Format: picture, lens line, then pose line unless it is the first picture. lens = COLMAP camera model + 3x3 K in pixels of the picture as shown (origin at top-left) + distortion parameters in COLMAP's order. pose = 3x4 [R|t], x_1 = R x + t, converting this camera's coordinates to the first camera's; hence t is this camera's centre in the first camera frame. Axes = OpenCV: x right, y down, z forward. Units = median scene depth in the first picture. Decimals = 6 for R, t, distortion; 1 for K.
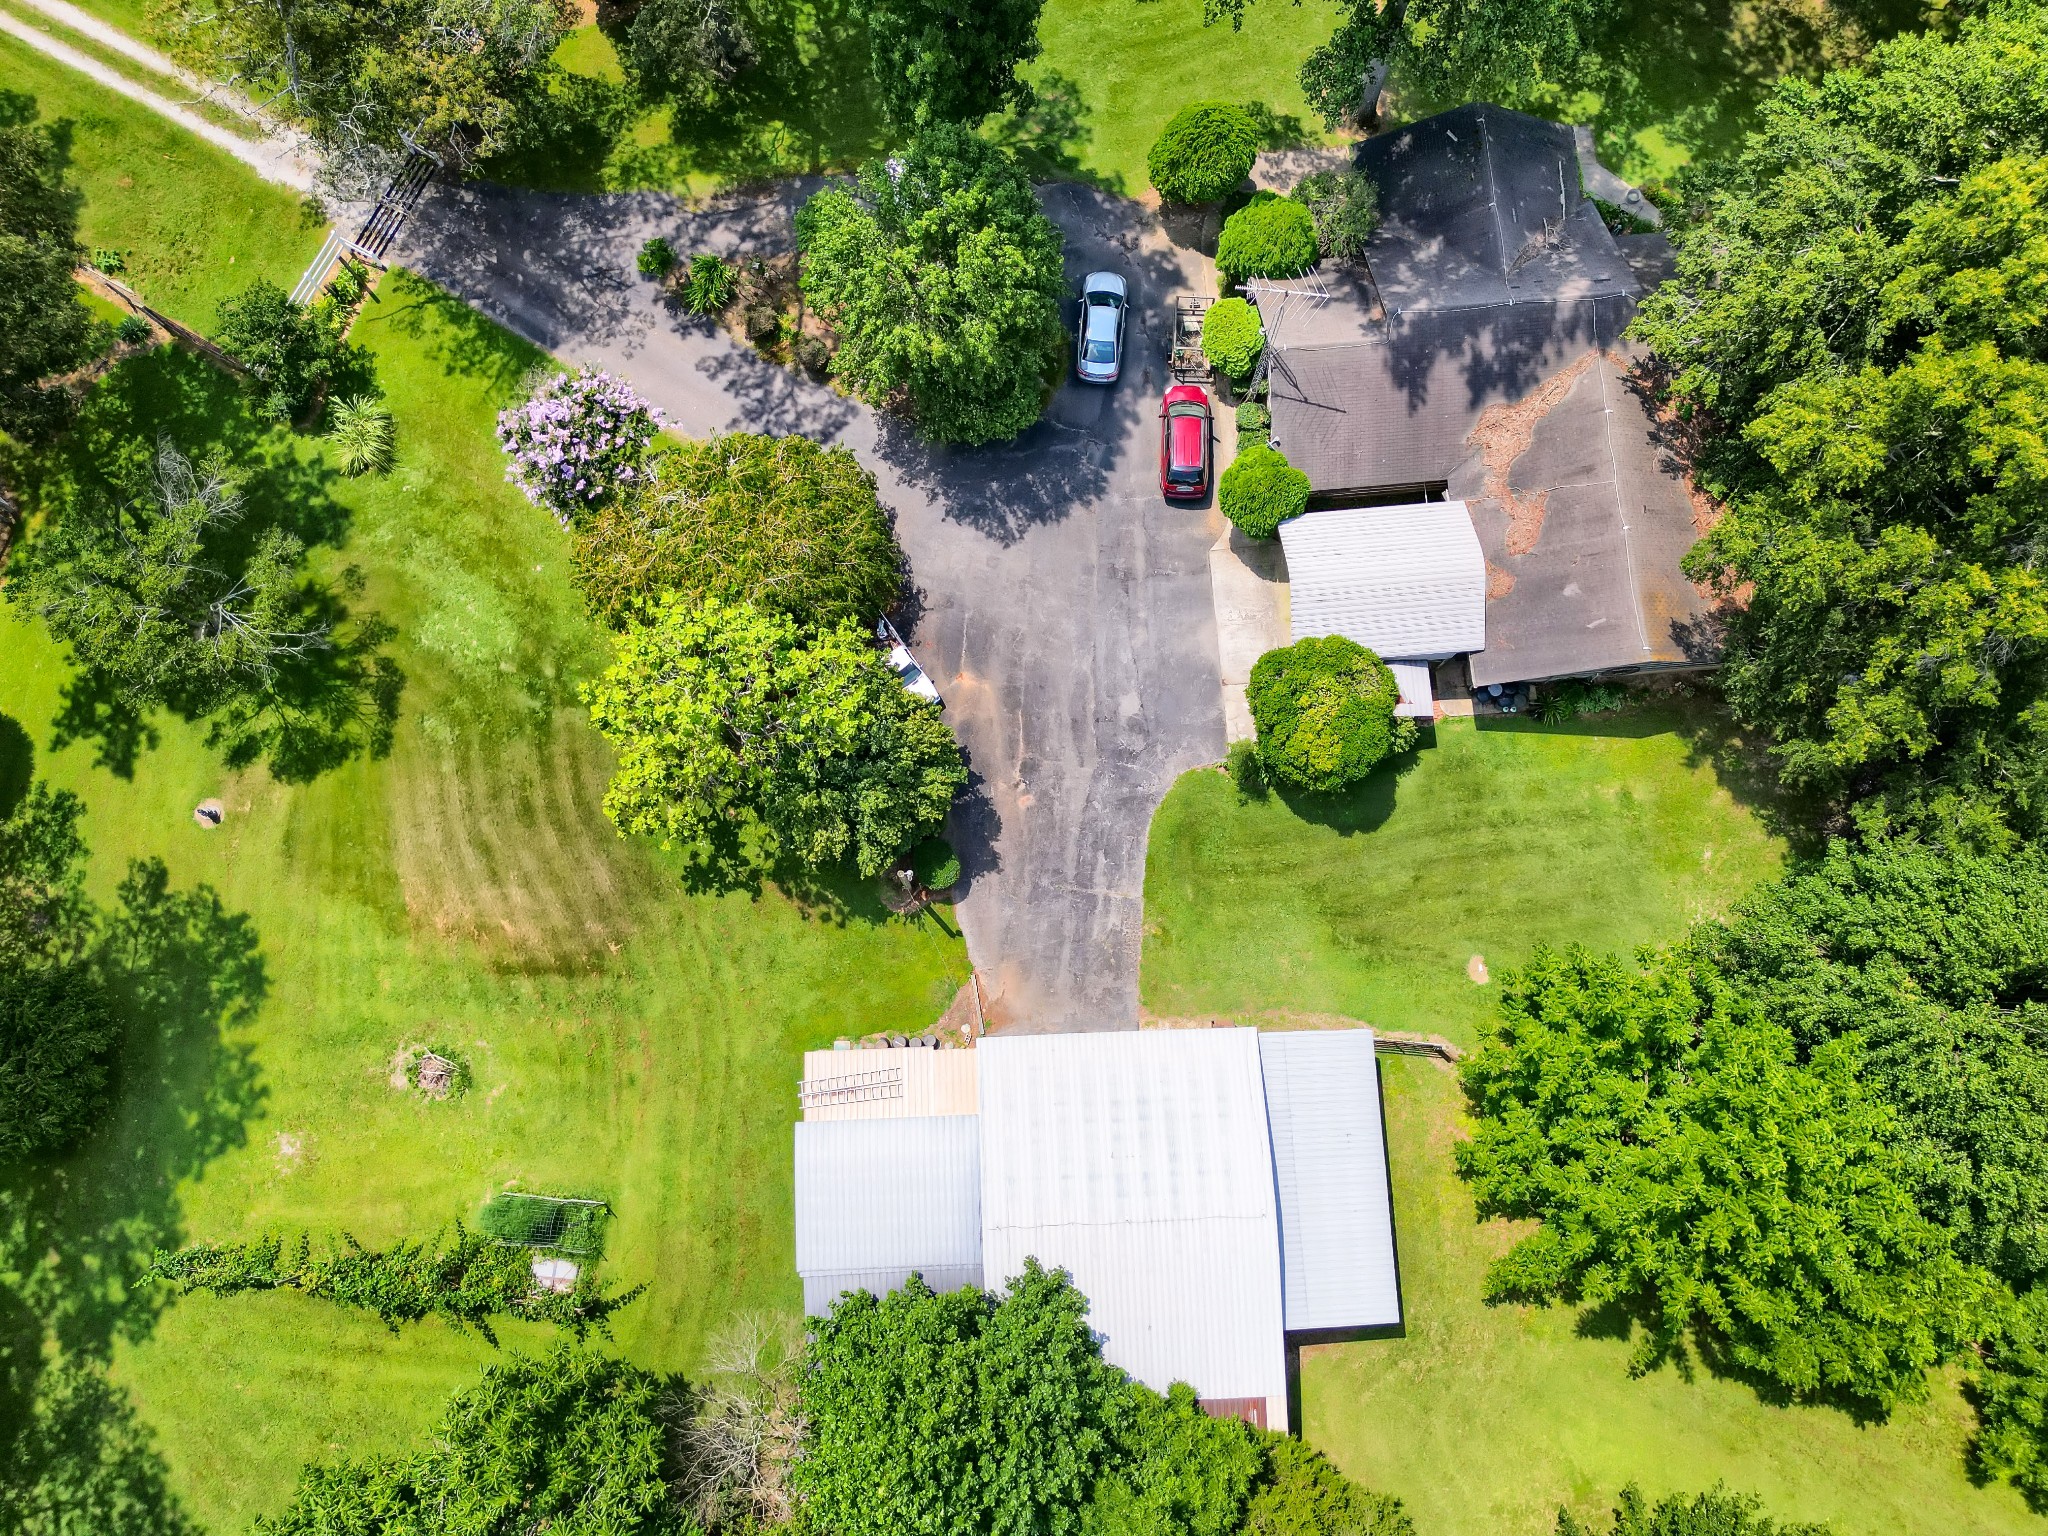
lens RADIAL K [[1404.4, 0, 1019.7], [0, 1404.4, 777.0], [0, 0, 1]] dist [0.028383, -0.009304]
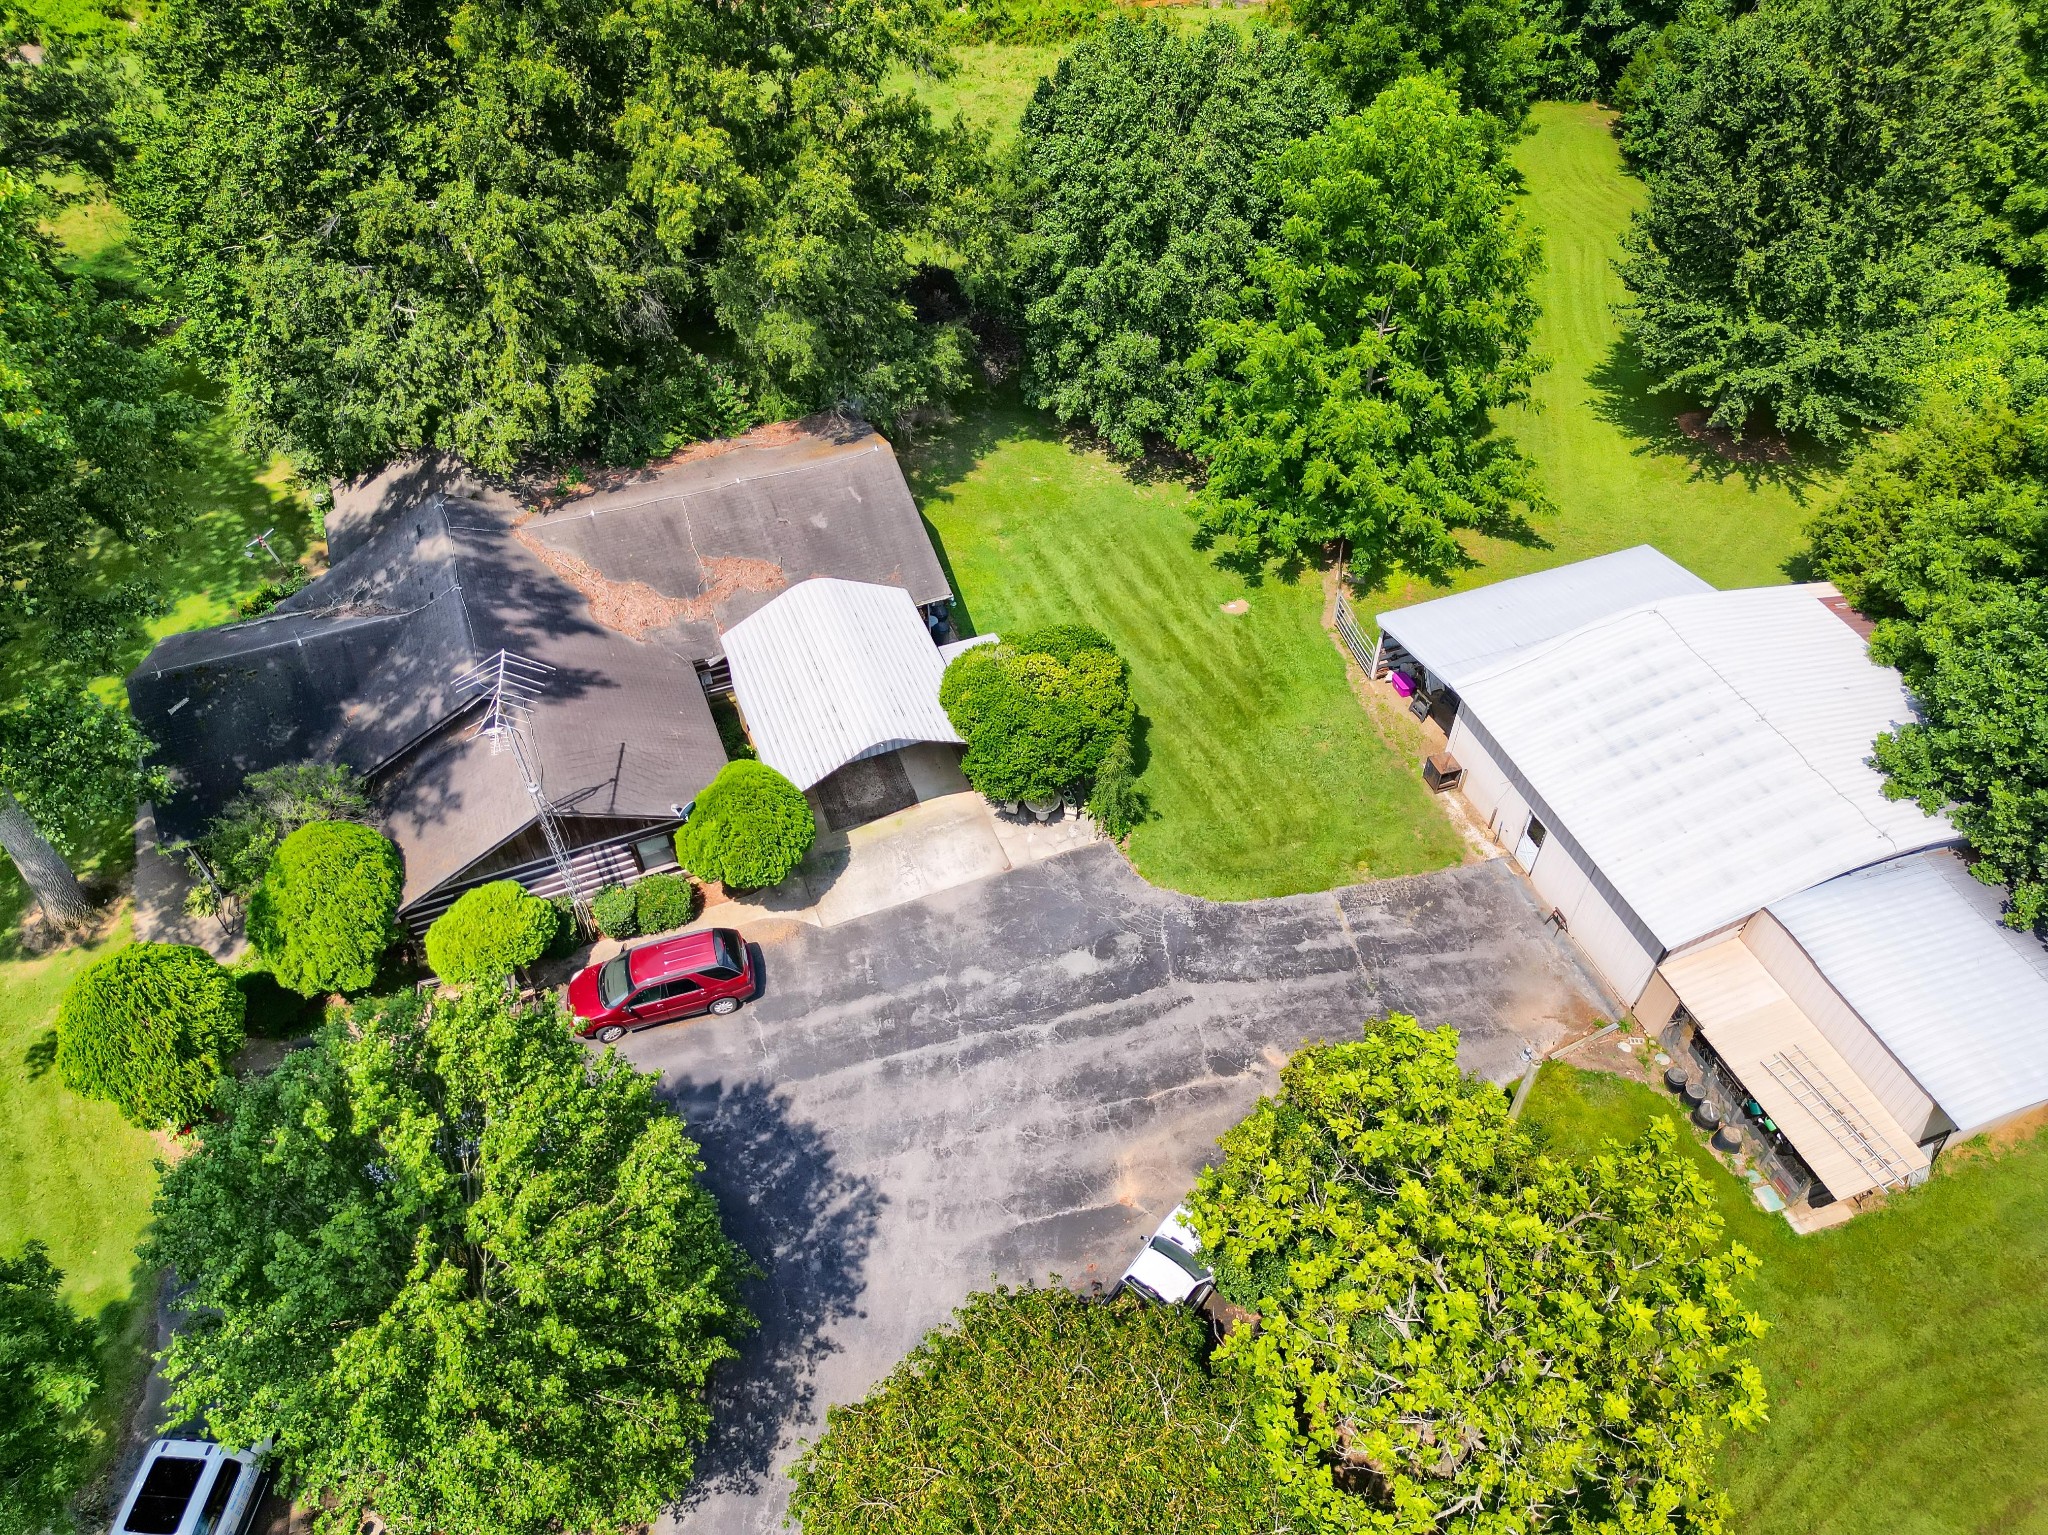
lens RADIAL K [[1404.4, 0, 1029.2], [0, 1404.4, 753.6], [0, 0, 1]] dist [0.028383, -0.009304]
pose [[-0.296364, -0.705079, 0.644230, -0.288010], [0.940407, -0.097662, 0.325726, -0.293211], [-0.166746, 0.702372, 0.692004, 0.467823]]
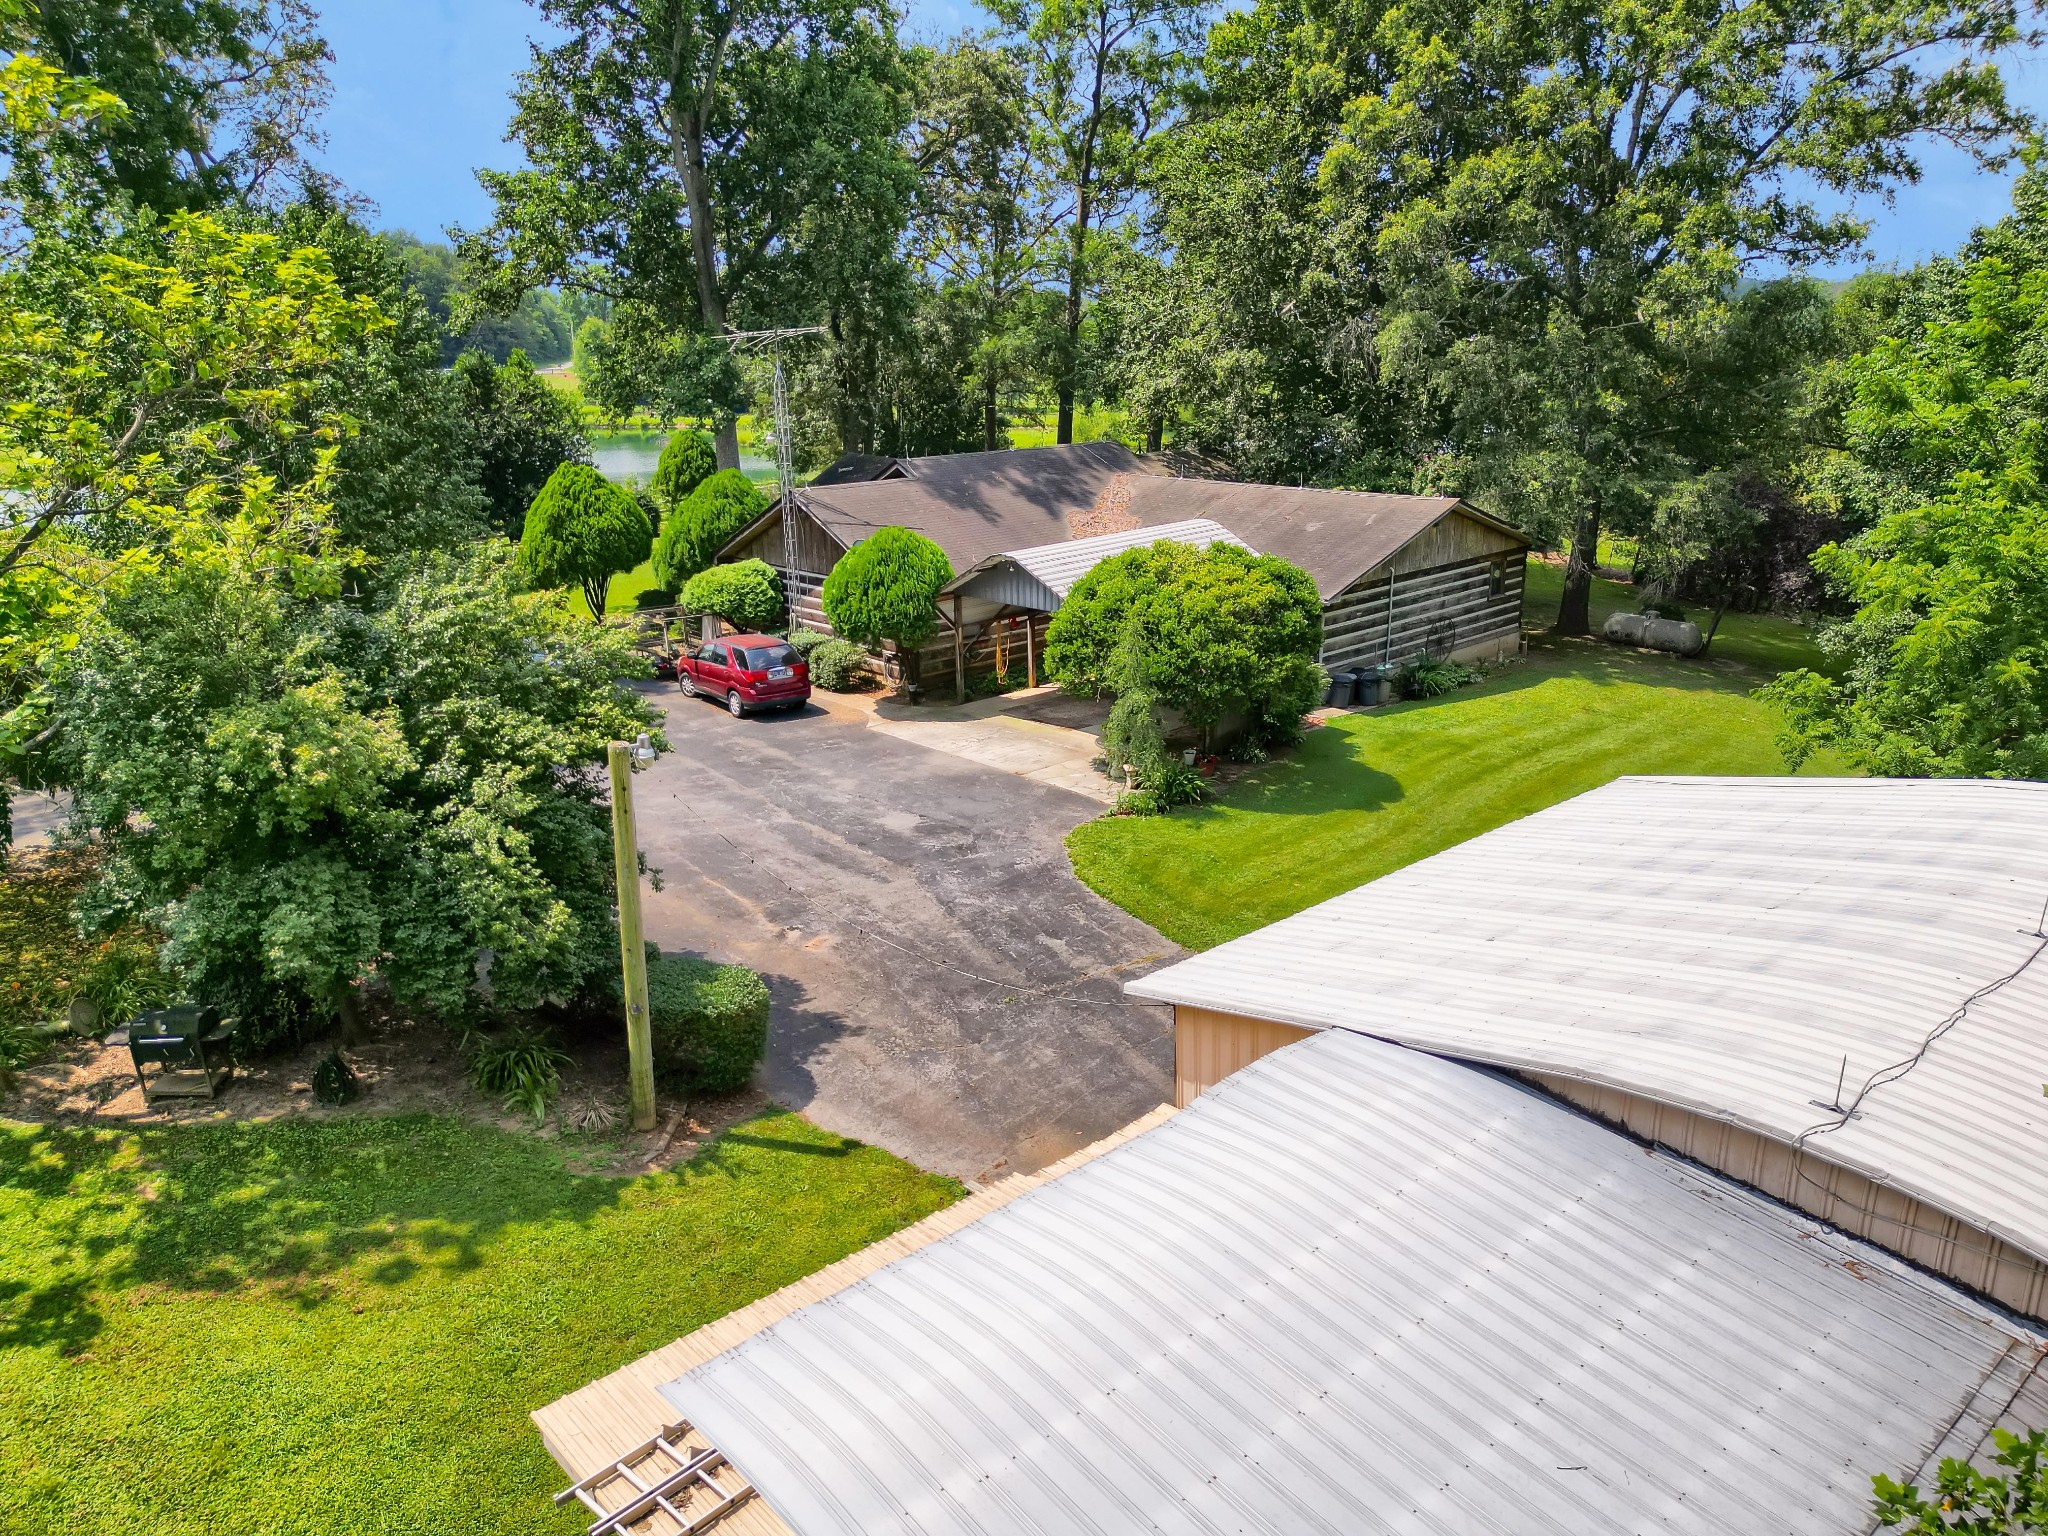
lens RADIAL K [[1404.4, 0, 1026.7], [0, 1404.4, 766.3], [0, 0, 1]] dist [0.028383, -0.009304]
pose [[0.782530, -0.198201, 0.590223, -0.182401], [0.614983, 0.394009, -0.683046, 0.317943], [-0.097173, 0.897482, 0.430214, 0.775738]]
